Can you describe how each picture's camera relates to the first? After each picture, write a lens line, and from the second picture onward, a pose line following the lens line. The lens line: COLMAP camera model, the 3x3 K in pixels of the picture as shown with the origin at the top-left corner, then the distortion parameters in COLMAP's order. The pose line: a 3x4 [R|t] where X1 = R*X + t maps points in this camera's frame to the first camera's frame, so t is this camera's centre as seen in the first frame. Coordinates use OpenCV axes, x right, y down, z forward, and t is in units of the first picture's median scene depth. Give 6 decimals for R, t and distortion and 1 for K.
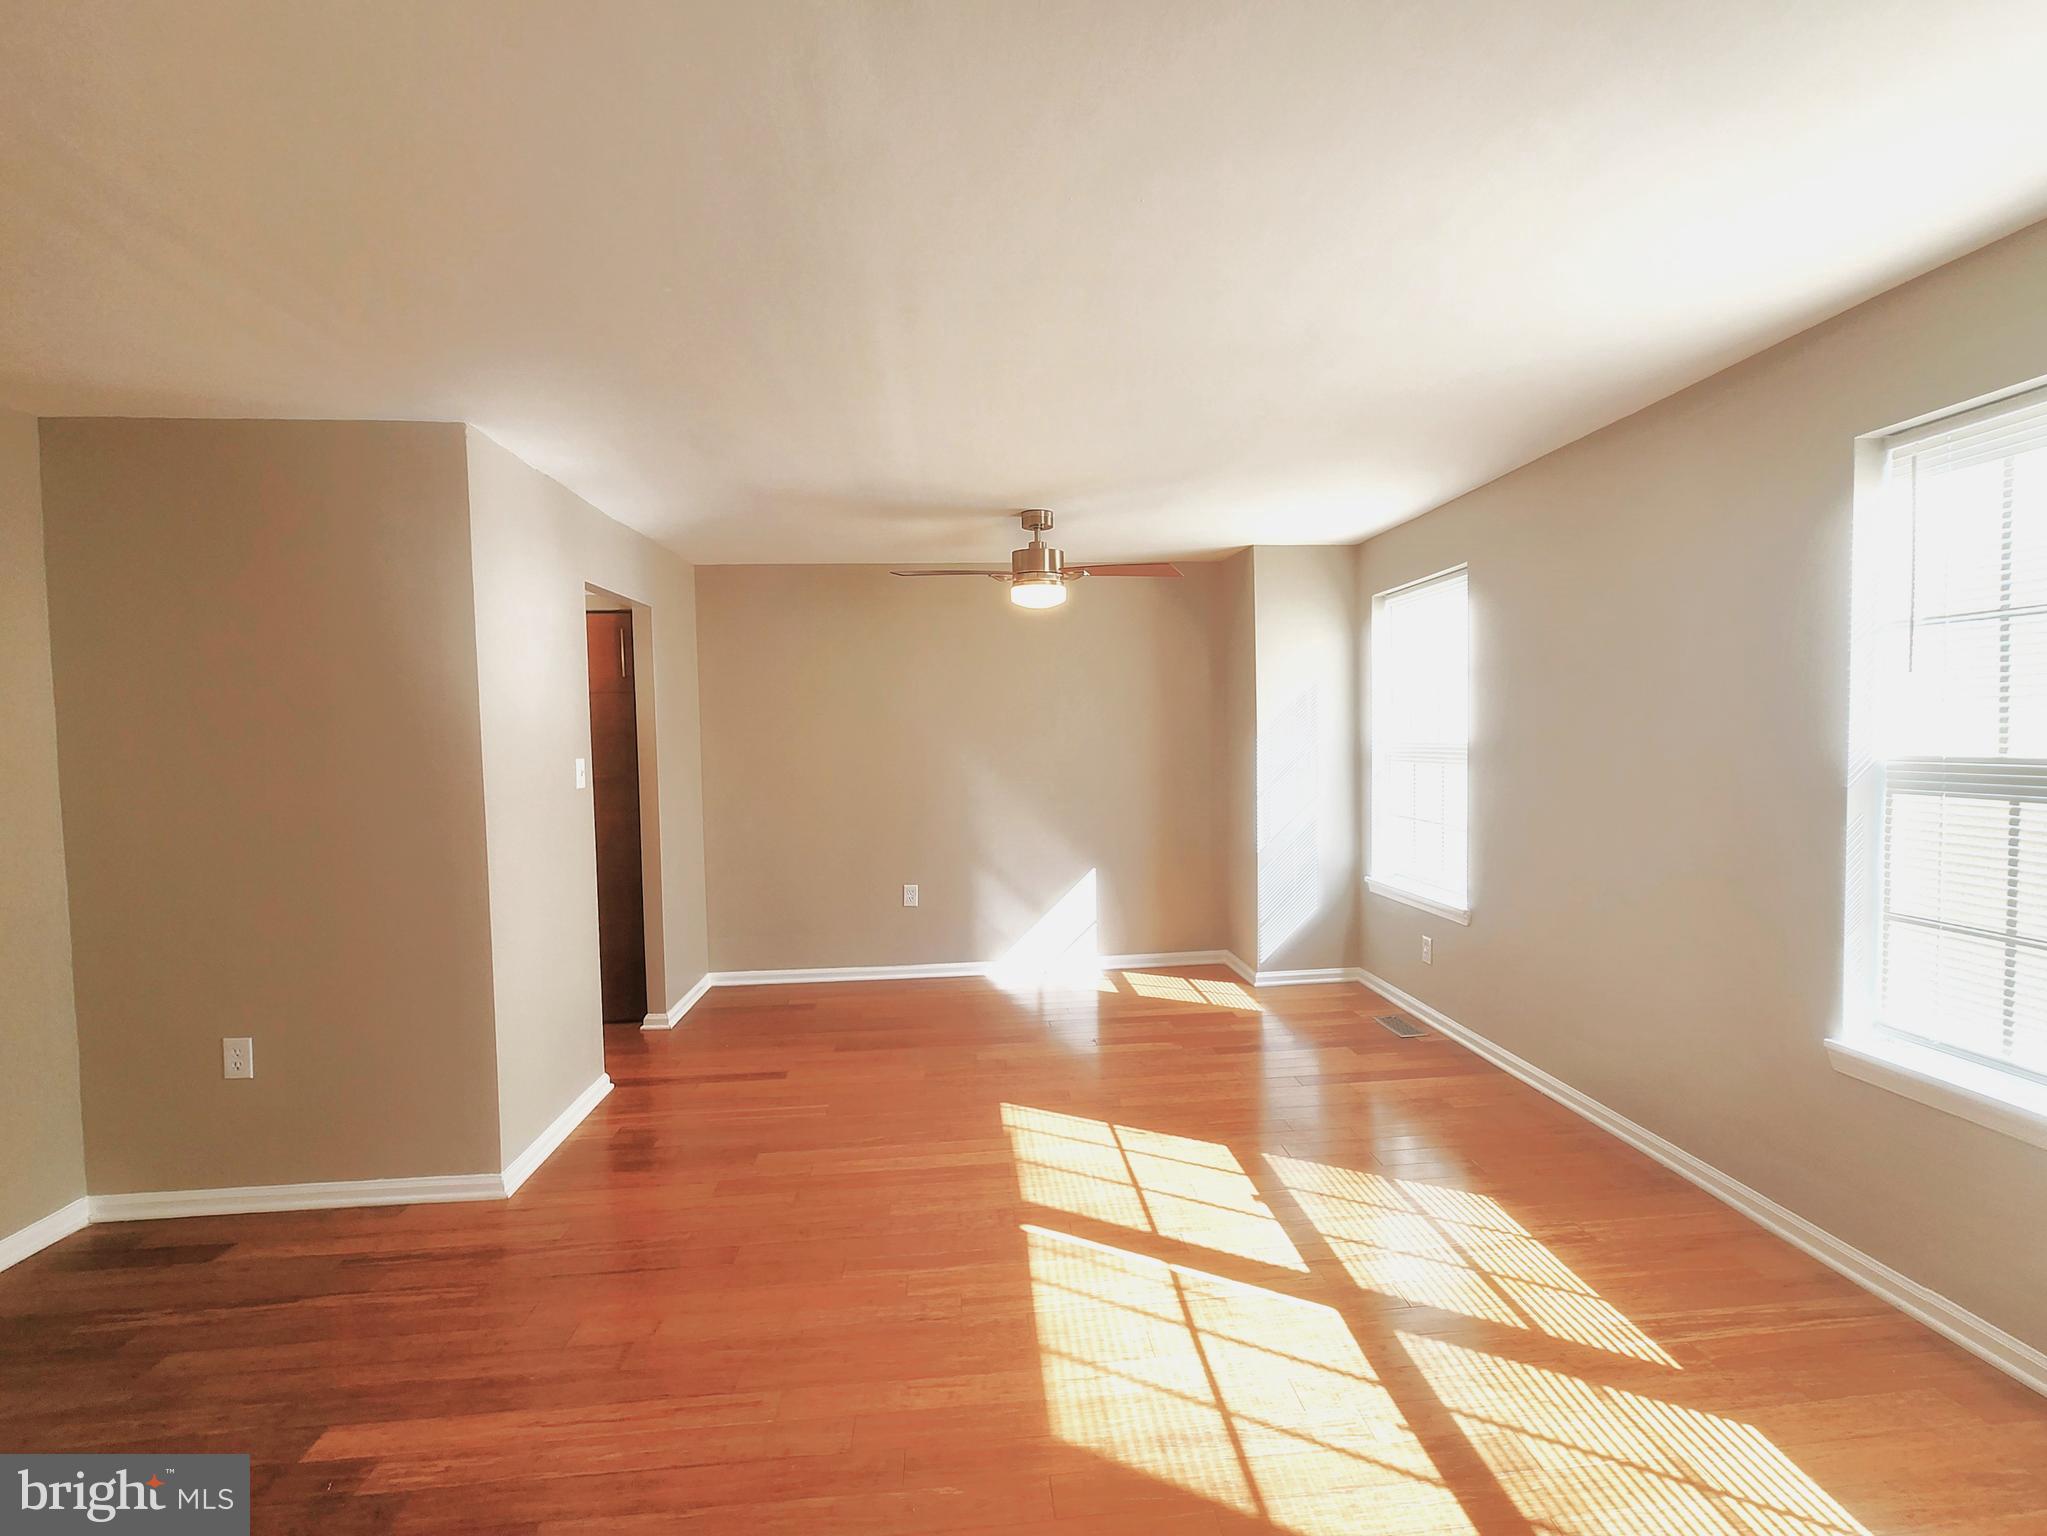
lens RADIAL K [[898.3, 0, 1030.1], [0, 898.3, 767.7], [0, 0, 1]] dist [0.002074, 0.000255]
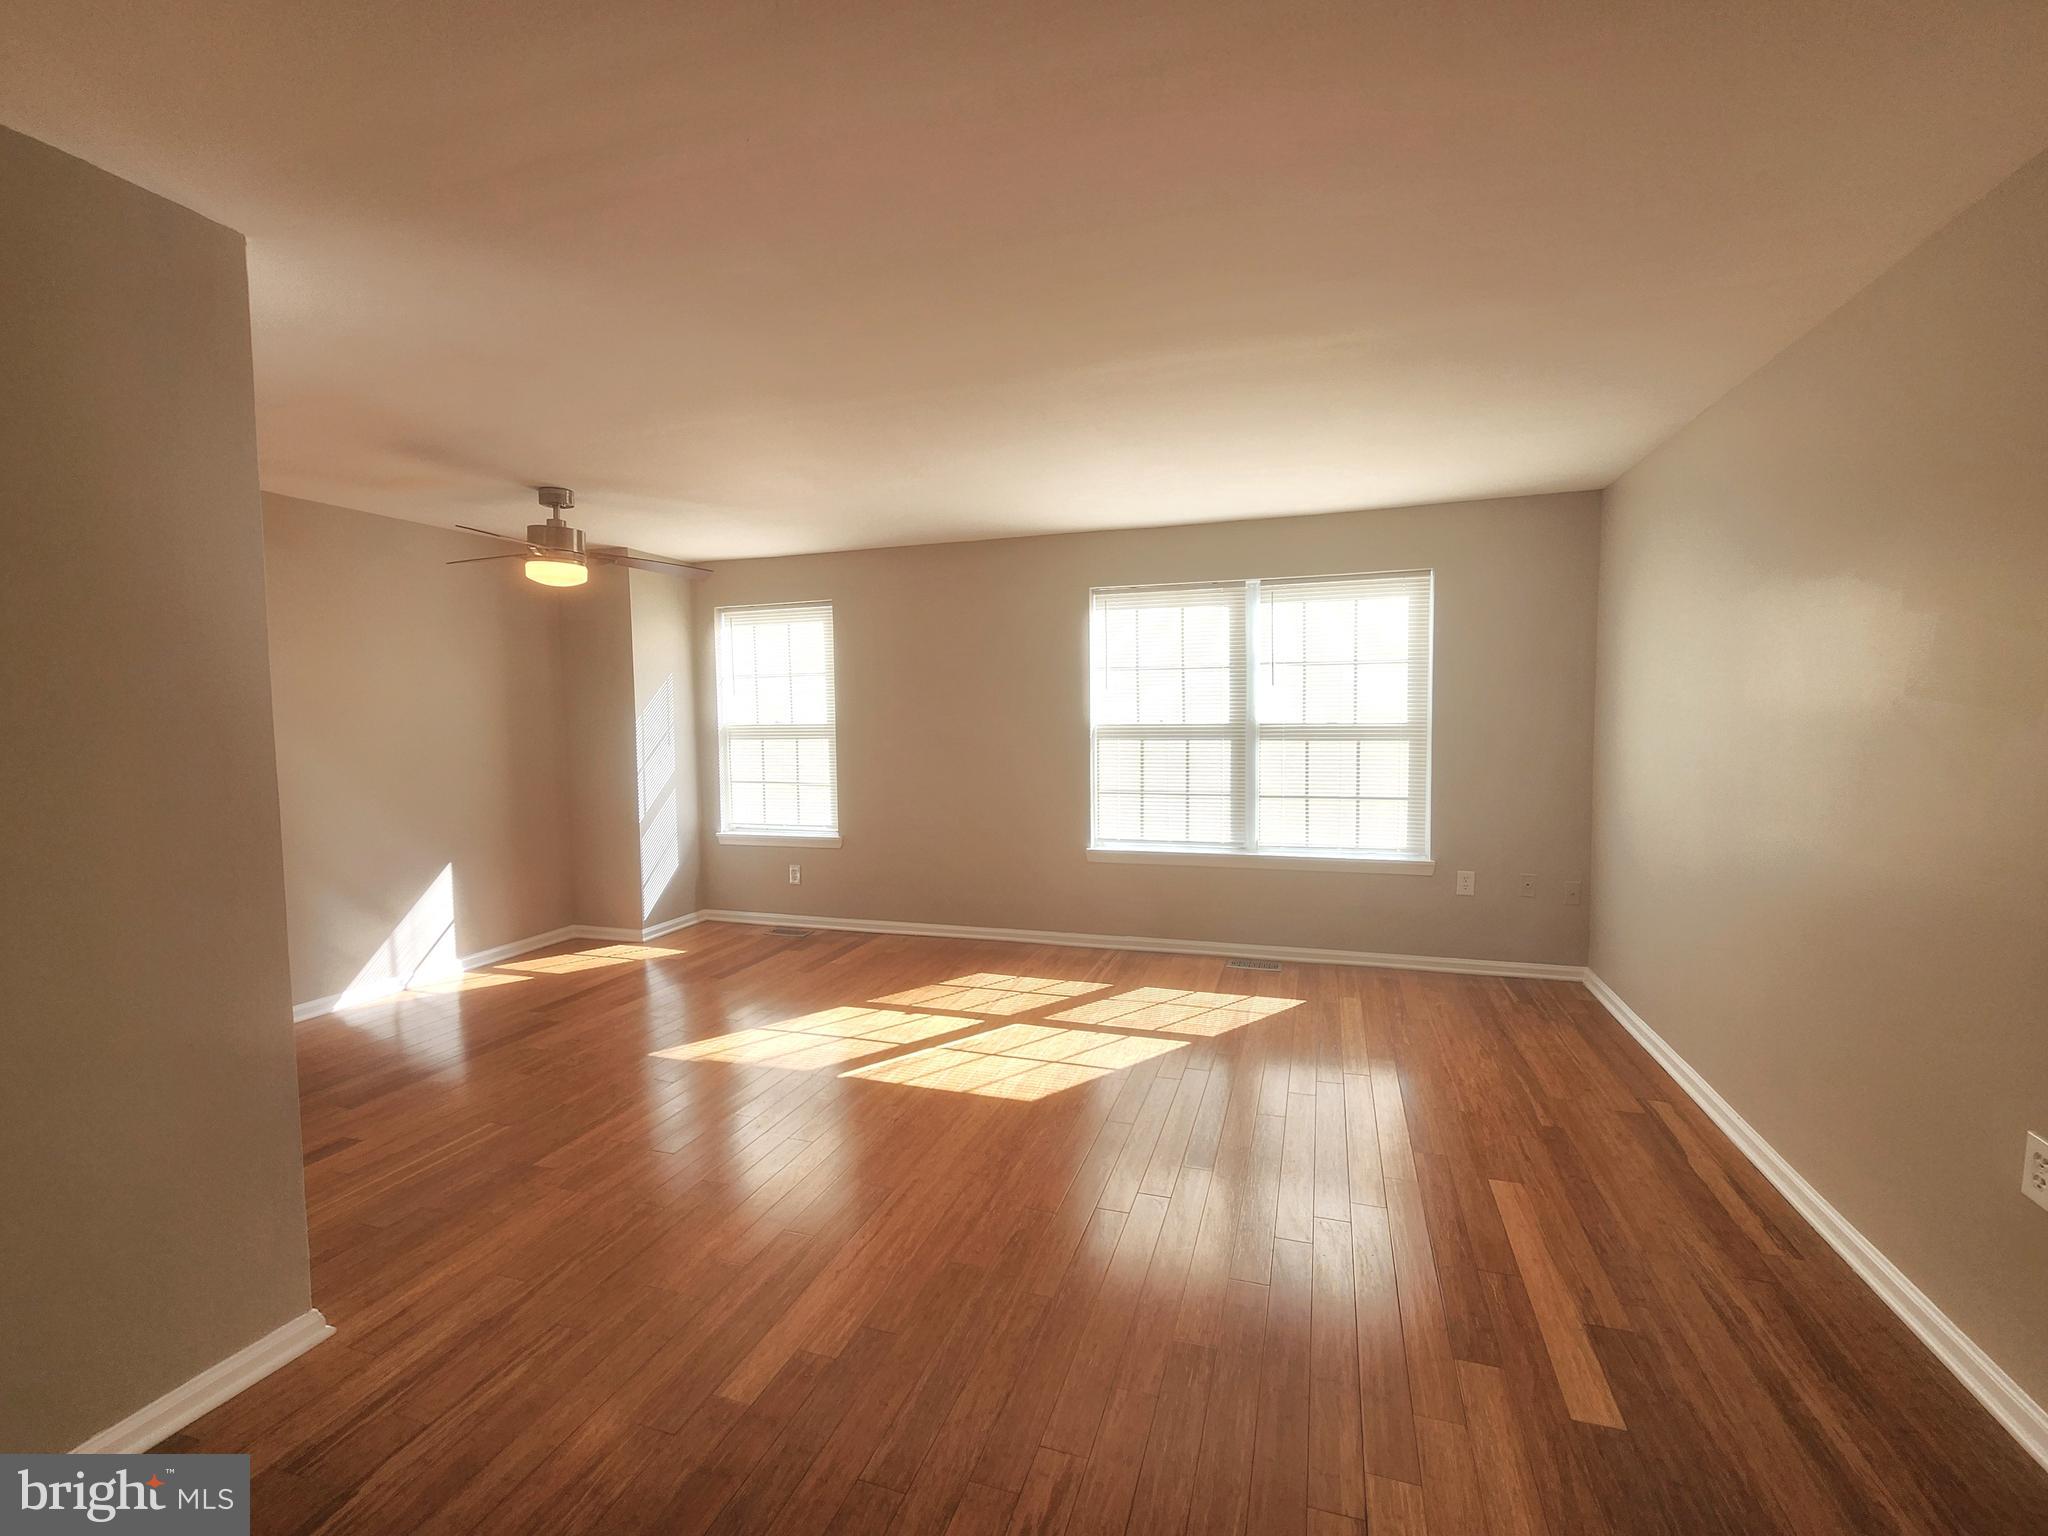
lens RADIAL K [[898.7, 0, 1030.6], [0, 898.7, 767.7], [0, 0, 1]] dist [0.002074, 0.000255]
pose [[0.387801, -0.037469, 0.920981, -1.070594], [0.038334, 0.998965, 0.024500, 0.030043], [-0.920946, 0.025804, 0.388836, 0.201210]]
